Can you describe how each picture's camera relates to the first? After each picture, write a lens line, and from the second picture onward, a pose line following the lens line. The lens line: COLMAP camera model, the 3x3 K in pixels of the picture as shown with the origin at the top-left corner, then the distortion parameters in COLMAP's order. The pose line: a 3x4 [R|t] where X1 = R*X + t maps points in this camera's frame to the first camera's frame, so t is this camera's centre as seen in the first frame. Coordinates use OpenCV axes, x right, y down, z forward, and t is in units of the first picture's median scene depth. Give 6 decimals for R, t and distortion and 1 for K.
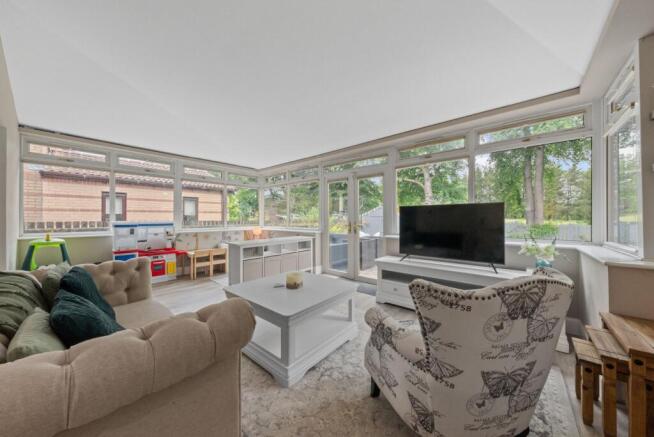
lens RADIAL K [[225.0, 0, 325.2], [0, 225.0, 221.0], [0, 0, 1]] dist [-0.000627, 0.000019]
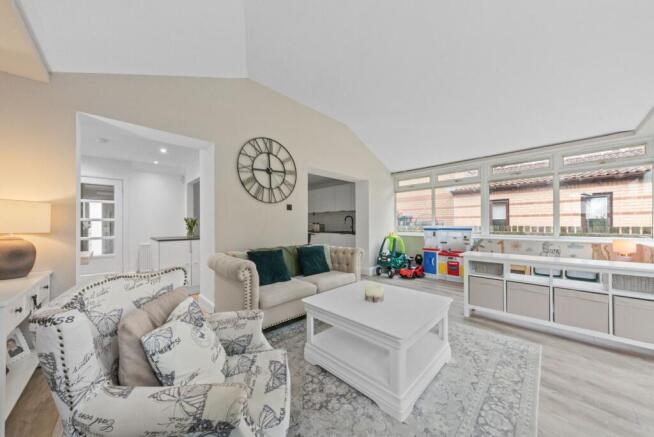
lens RADIAL K [[225.0, 0, 325.2], [0, 225.0, 221.0], [0, 0, 1]] dist [-0.000627, 0.000019]
pose [[-0.079020, -0.012479, -0.996795, 0.344836], [-0.009105, 0.999889, -0.011796, -0.004305], [0.996831, 0.008144, -0.079125, 0.384249]]
